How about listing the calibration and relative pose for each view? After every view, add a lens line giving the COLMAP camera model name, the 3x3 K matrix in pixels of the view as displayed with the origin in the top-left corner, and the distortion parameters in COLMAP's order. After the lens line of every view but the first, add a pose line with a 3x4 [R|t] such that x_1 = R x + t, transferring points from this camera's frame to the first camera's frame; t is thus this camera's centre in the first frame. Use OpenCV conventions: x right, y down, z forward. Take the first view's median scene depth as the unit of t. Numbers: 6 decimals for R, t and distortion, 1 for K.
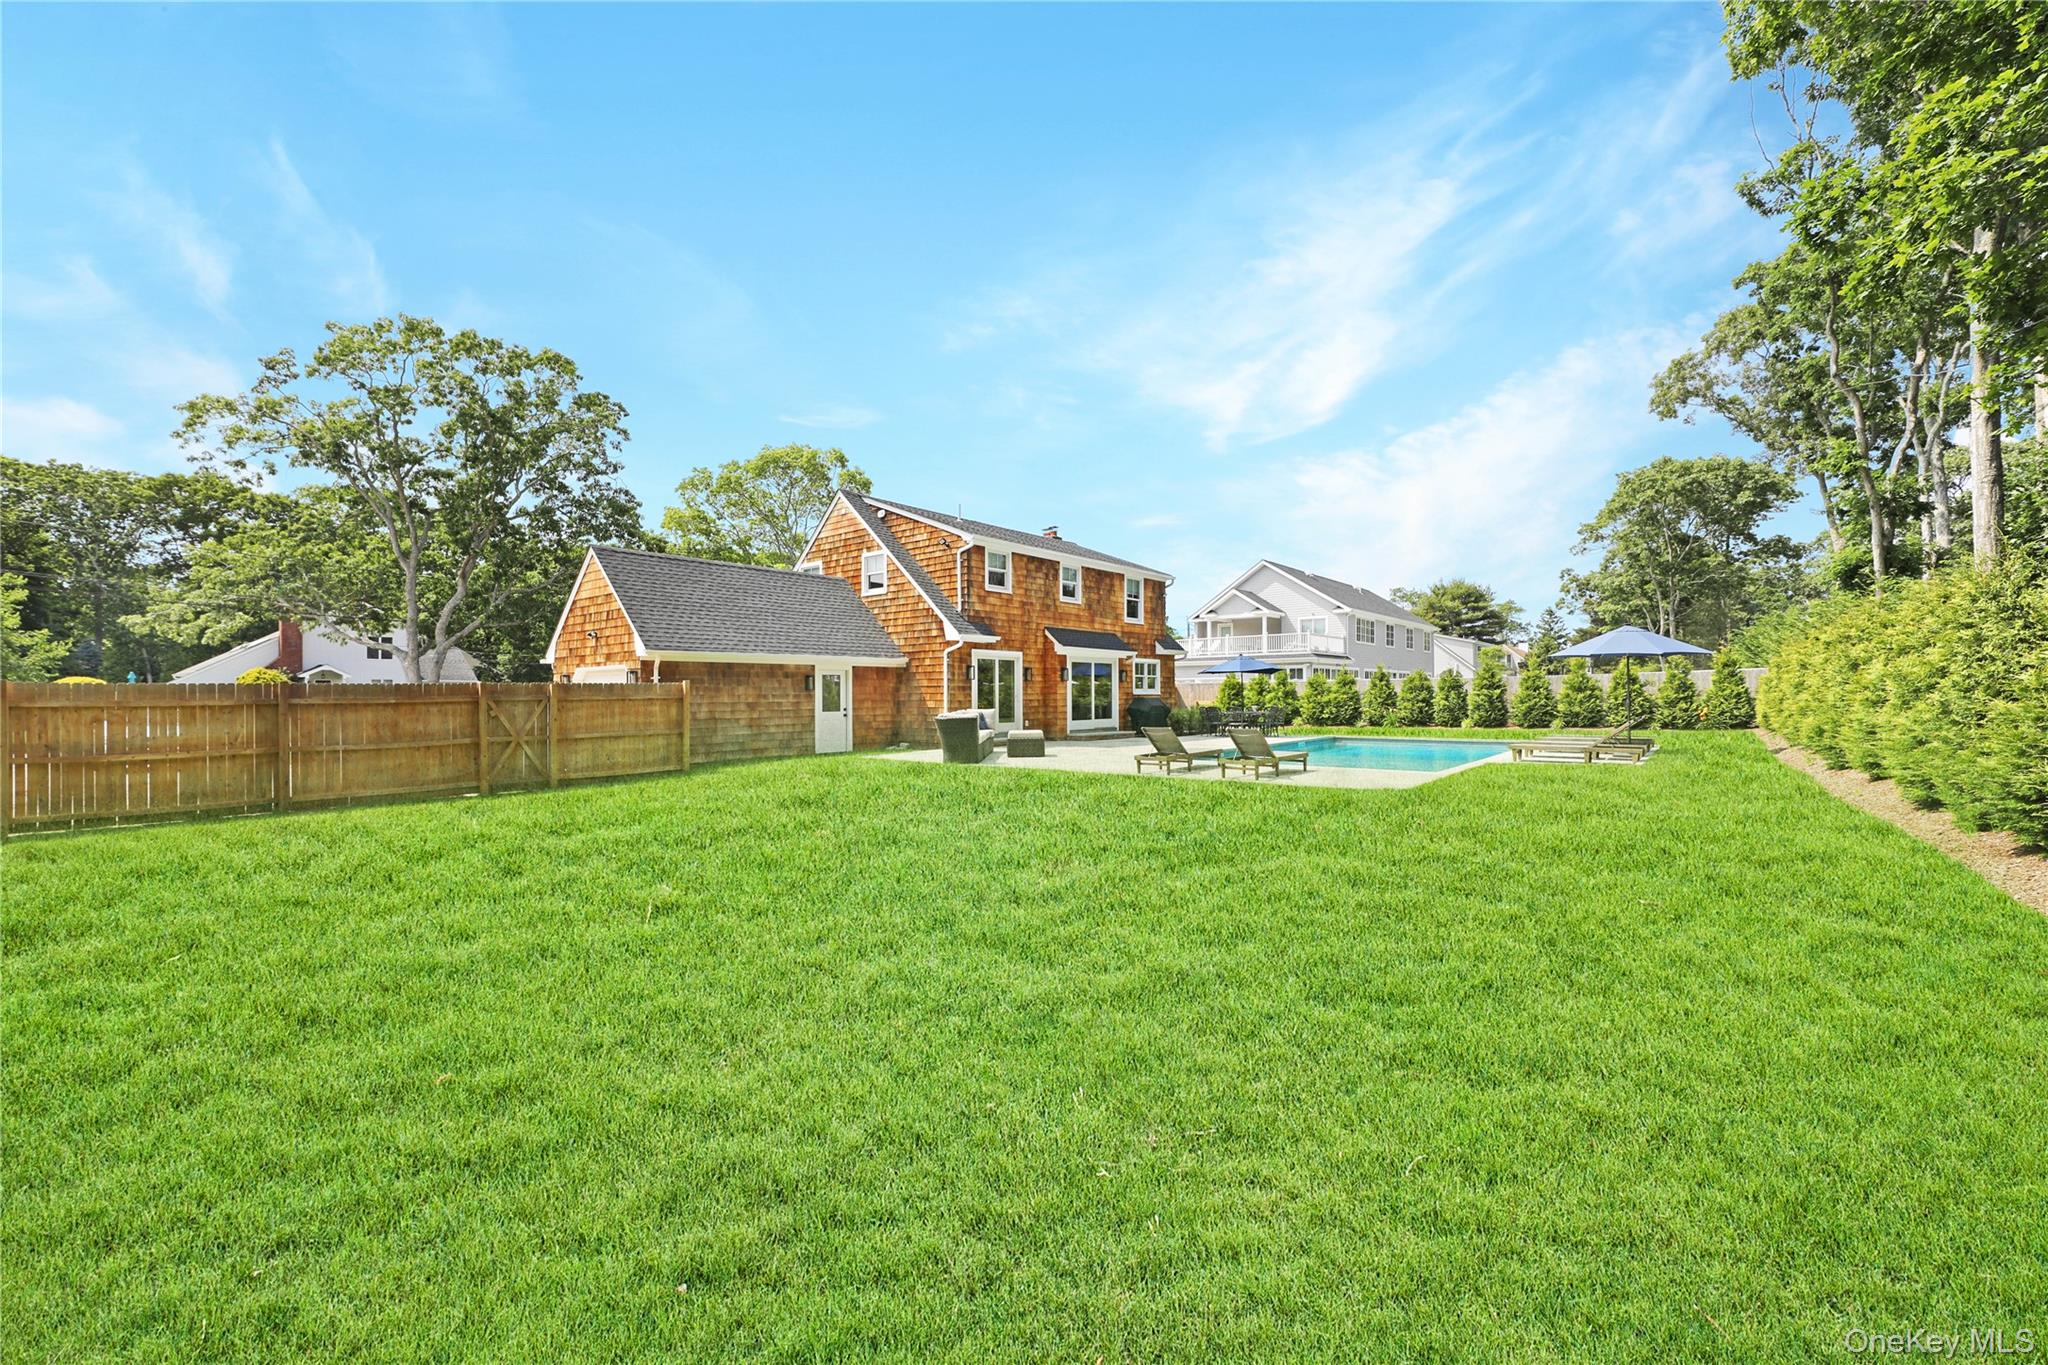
lens RADIAL K [[833.3, 0, 1021.1], [0, 833.3, 698.9], [0, 0, 1]] dist [0.000245, 0.000011]
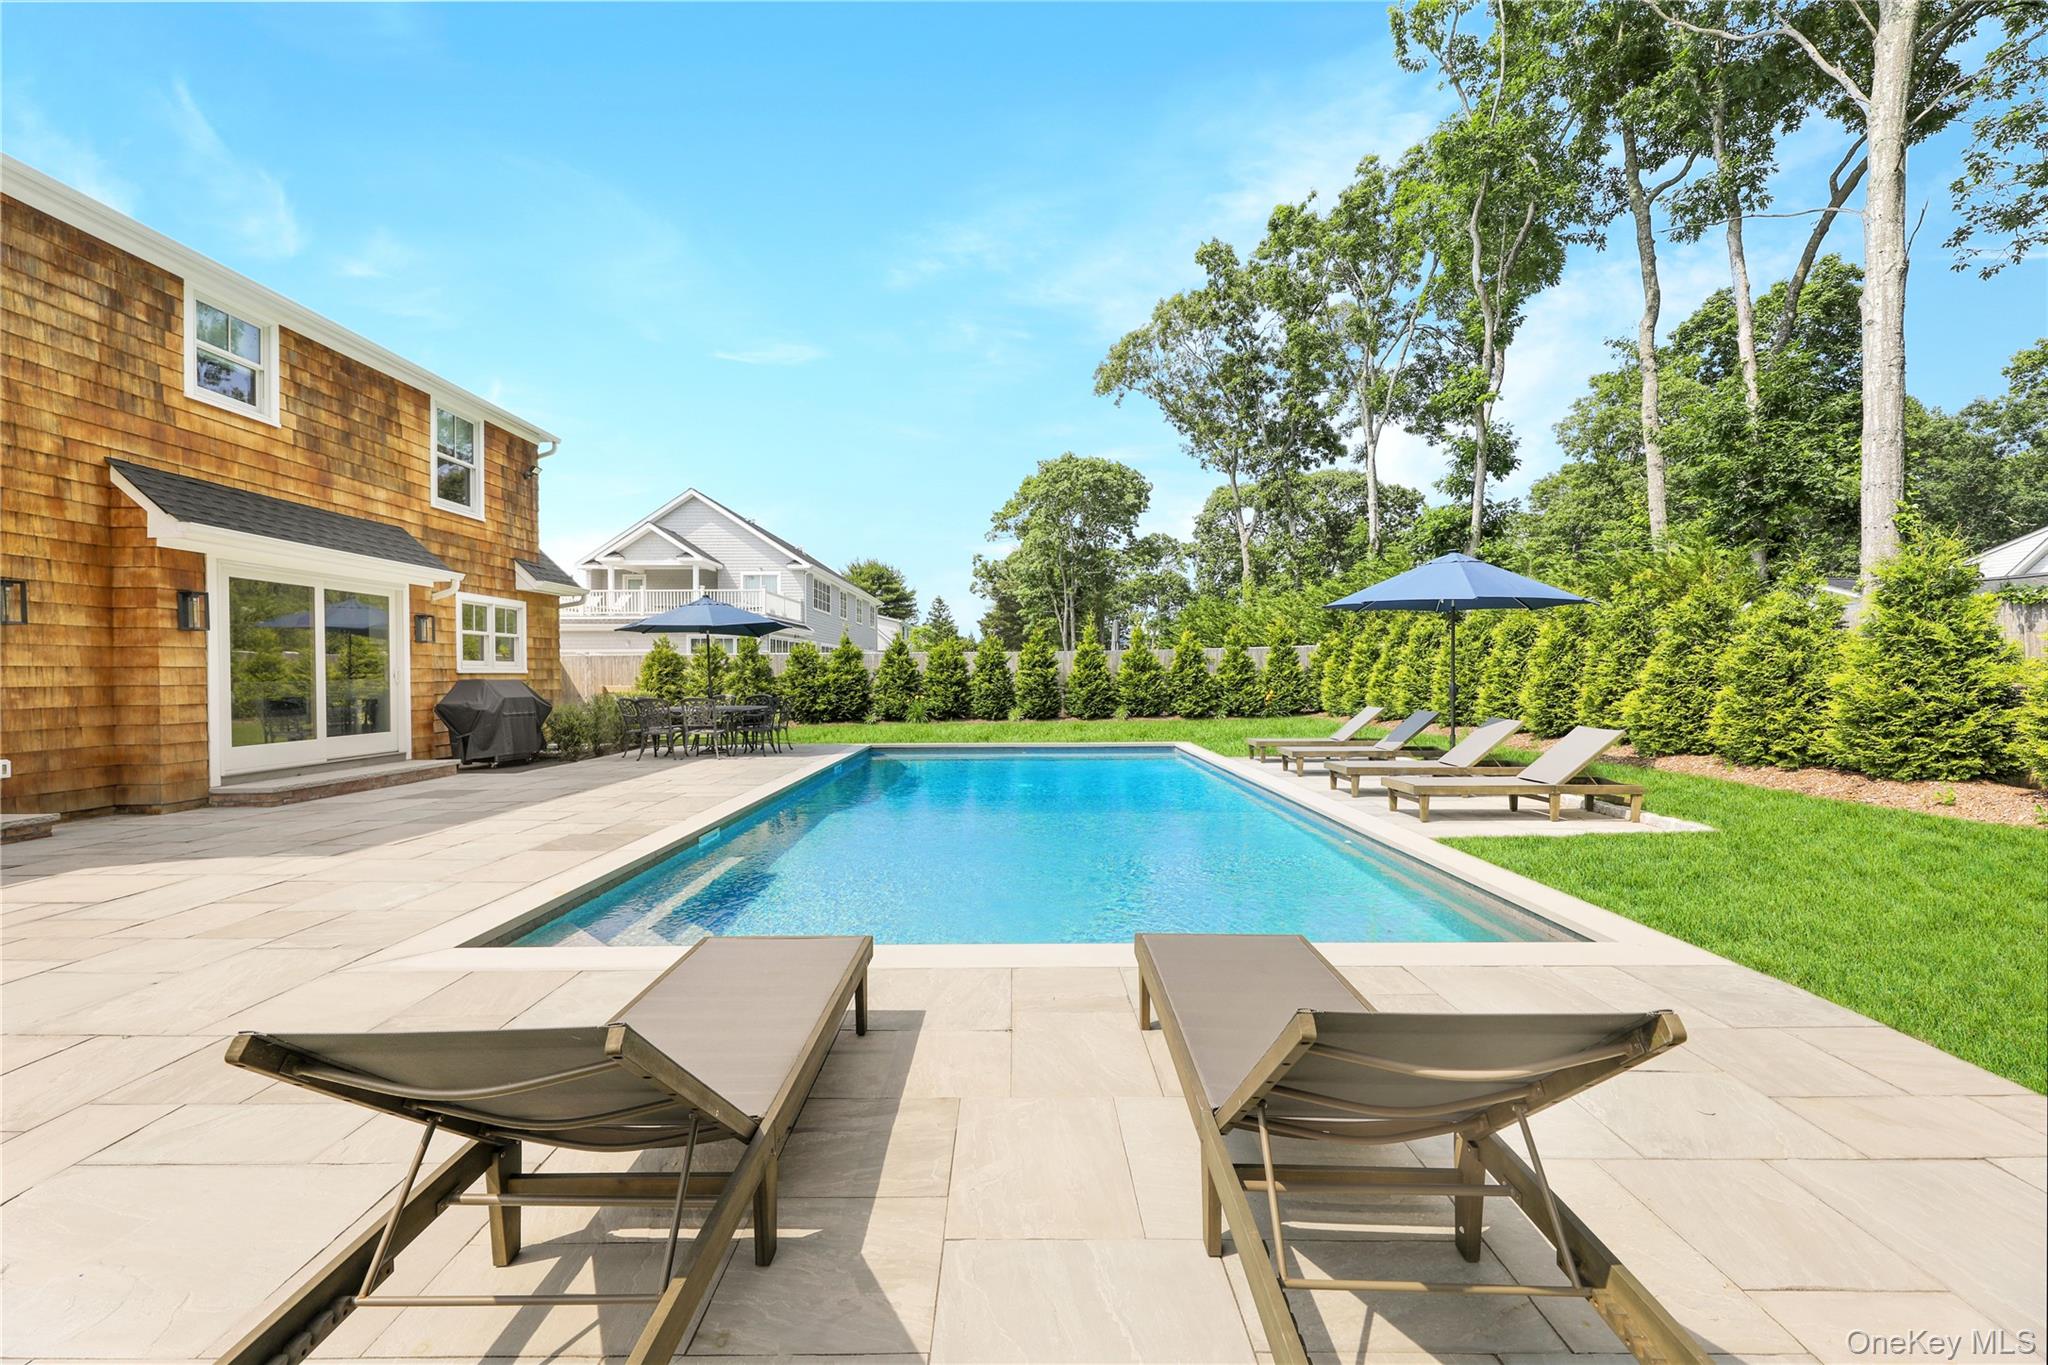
lens RADIAL K [[826.4, 0, 1020.9], [0, 826.4, 686.3], [0, 0, 1]] dist [0.001195, -0.002950]
pose [[0.764360, -0.006738, 0.644755, 0.079616], [0.001880, 0.999964, 0.008222, -0.001140], [-0.644787, -0.005073, 0.764345, 0.464133]]
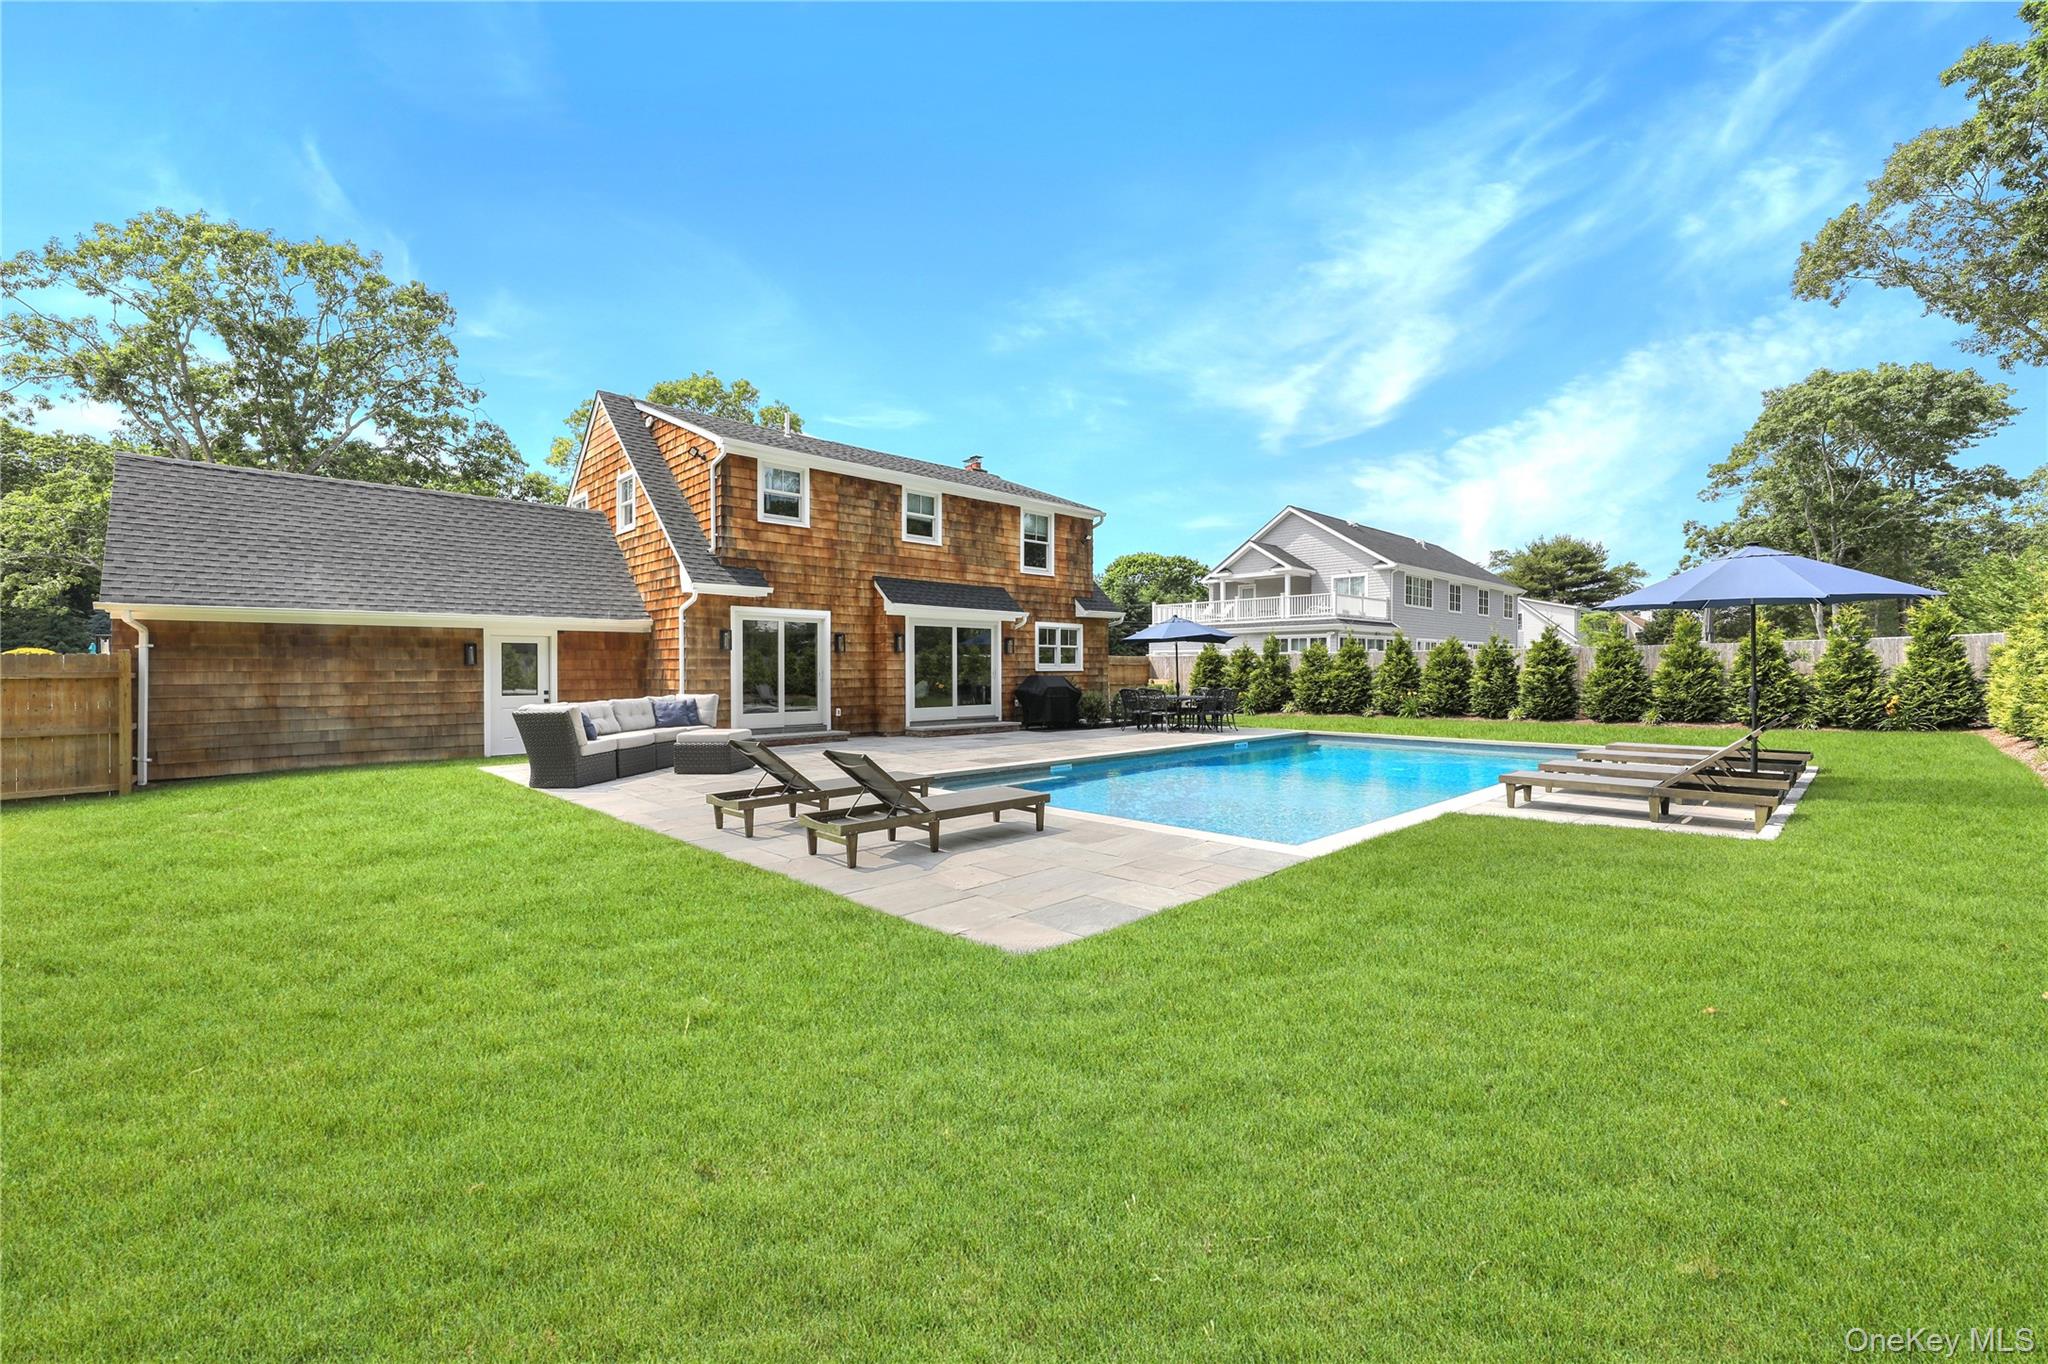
lens RADIAL K [[837.9, 0, 1020.2], [0, 837.9, 677.5], [0, 0, 1]] dist [0.000904, -0.000411]
pose [[0.994531, 0.004175, -0.104355, 0.198170], [-0.003428, 0.999967, 0.007331, -0.004911], [0.104382, -0.006934, 0.994513, 0.260545]]
